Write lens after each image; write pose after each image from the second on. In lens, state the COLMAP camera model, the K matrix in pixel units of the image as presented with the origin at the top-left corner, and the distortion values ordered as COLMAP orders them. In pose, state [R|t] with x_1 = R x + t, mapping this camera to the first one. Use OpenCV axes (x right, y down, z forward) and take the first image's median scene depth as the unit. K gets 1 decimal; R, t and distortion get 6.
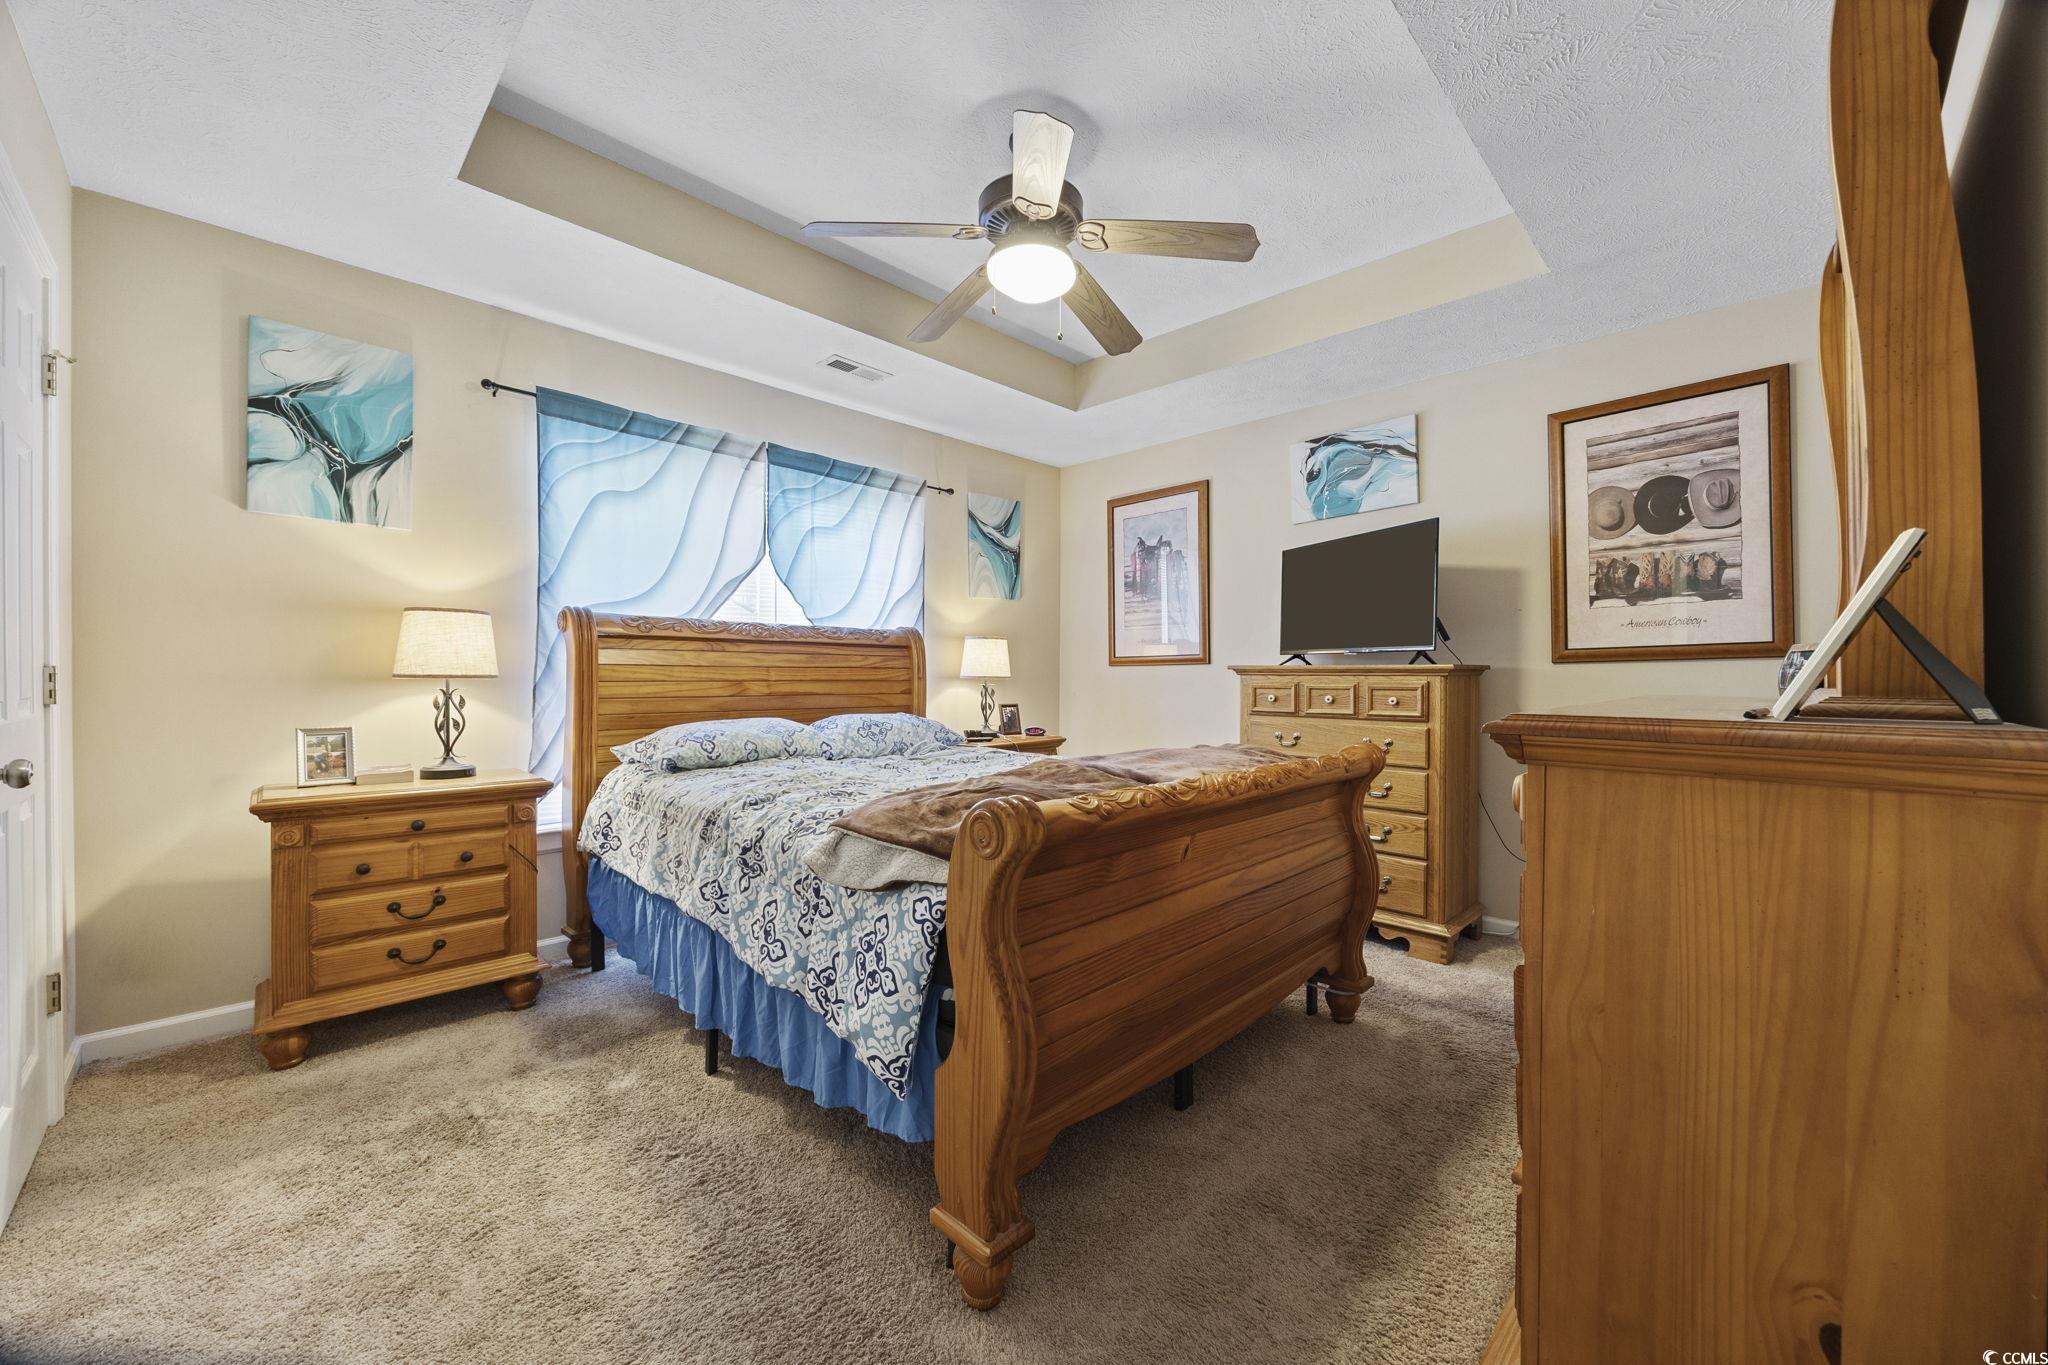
lens RADIAL K [[781.8, 0, 1036.7], [0, 781.8, 679.4], [0, 0, 1]] dist [-0.002929, -0.000572]
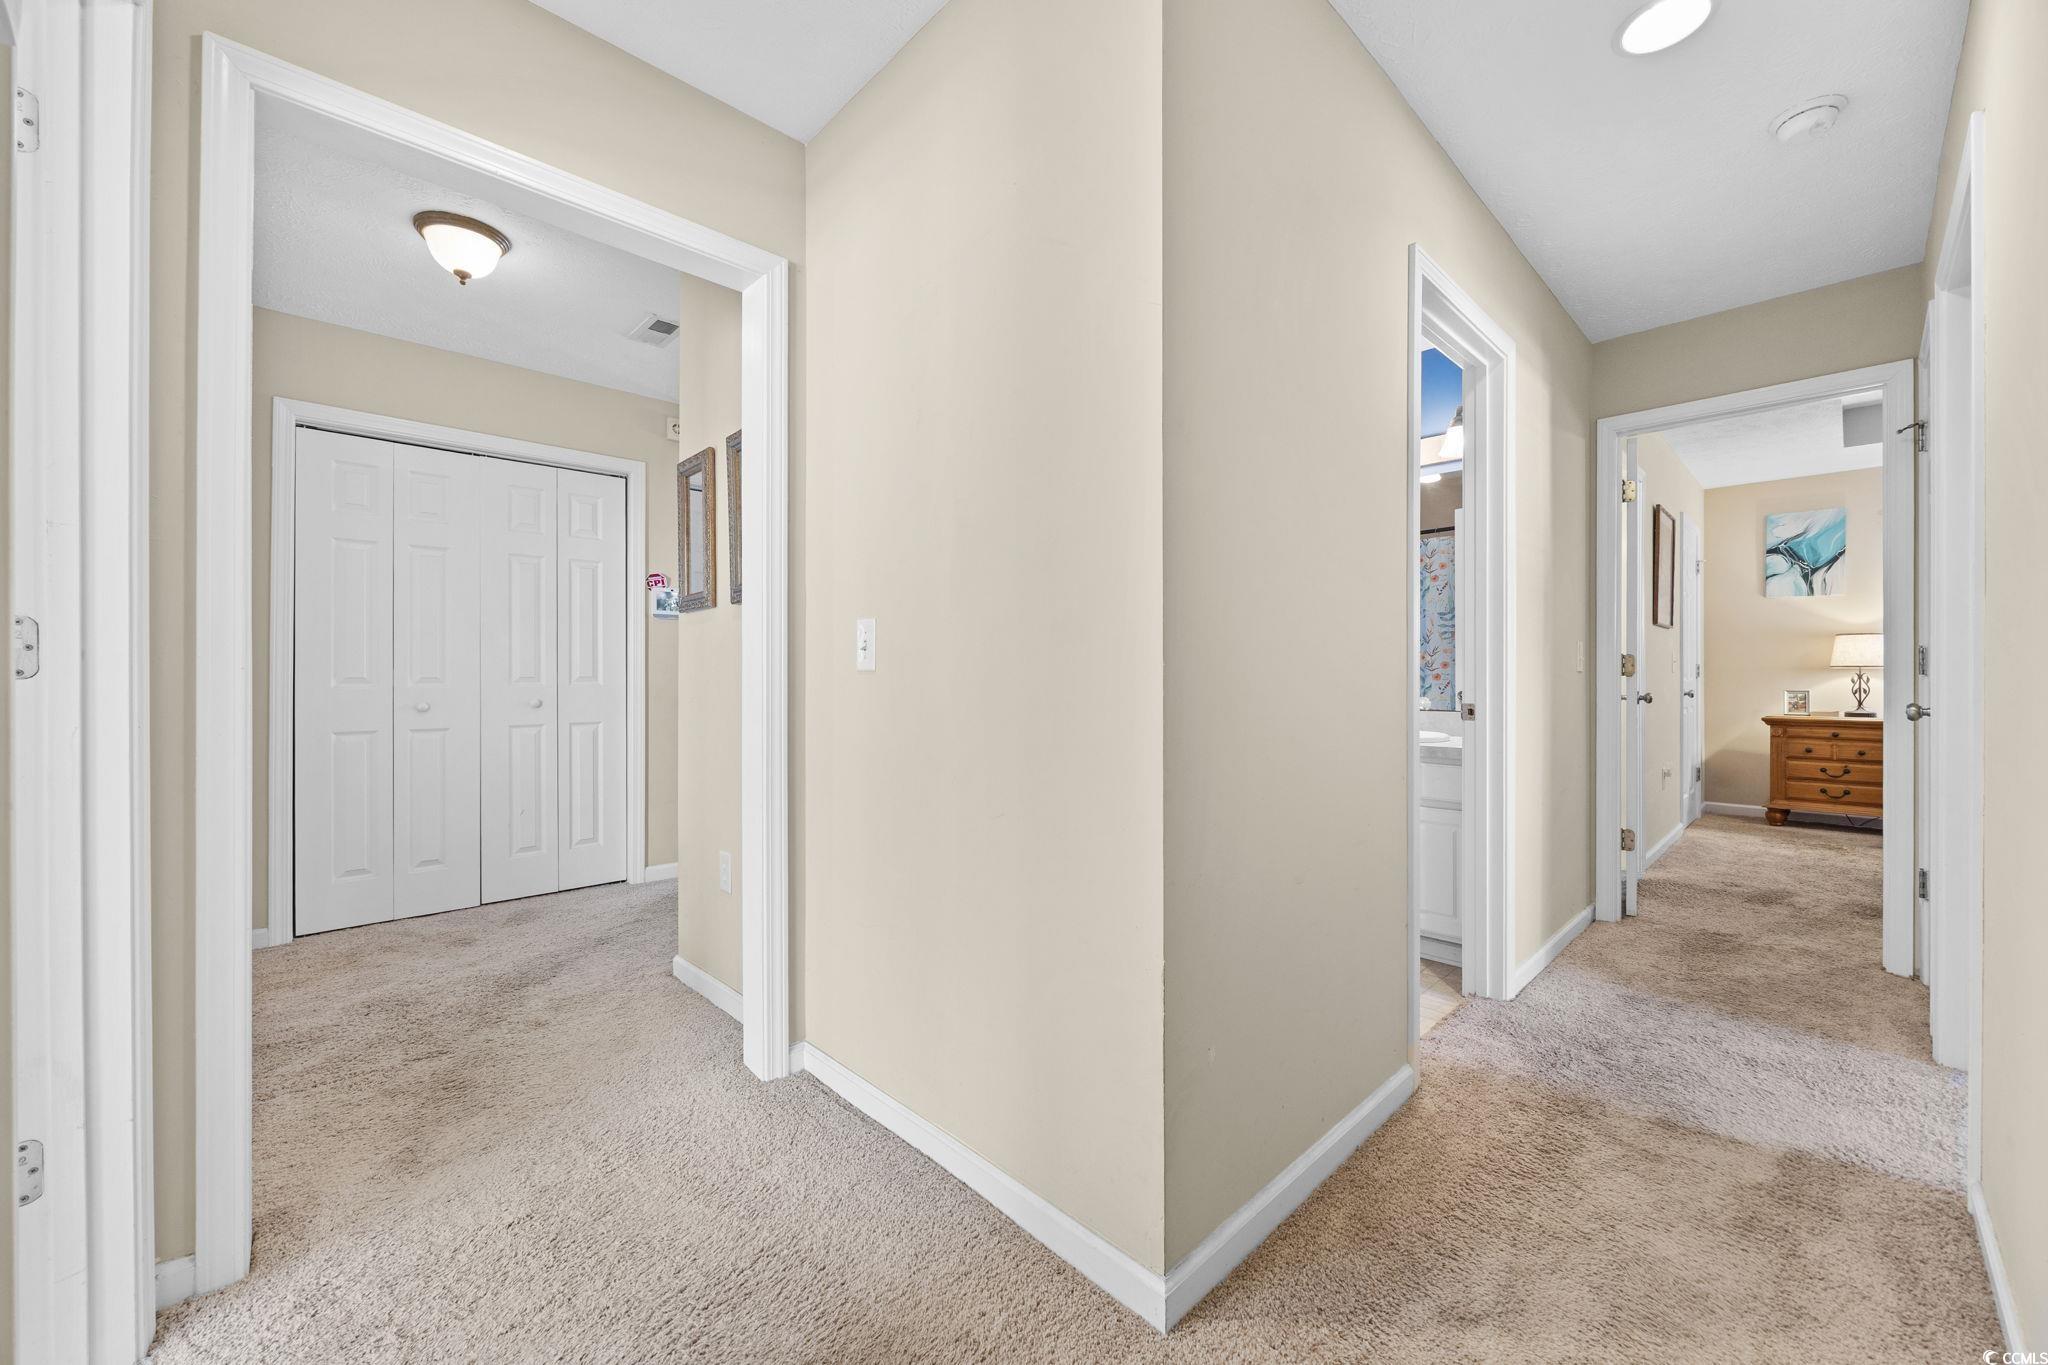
lens RADIAL K [[781.8, 0, 1036.7], [0, 781.8, 679.4], [0, 0, 1]] dist [-0.002929, -0.000572]
pose [[-0.031023, -0.000881, -0.999518, 1.405205], [-0.005438, 0.999985, -0.000713, 0.044734], [0.999504, 0.005413, -0.031028, -1.127088]]
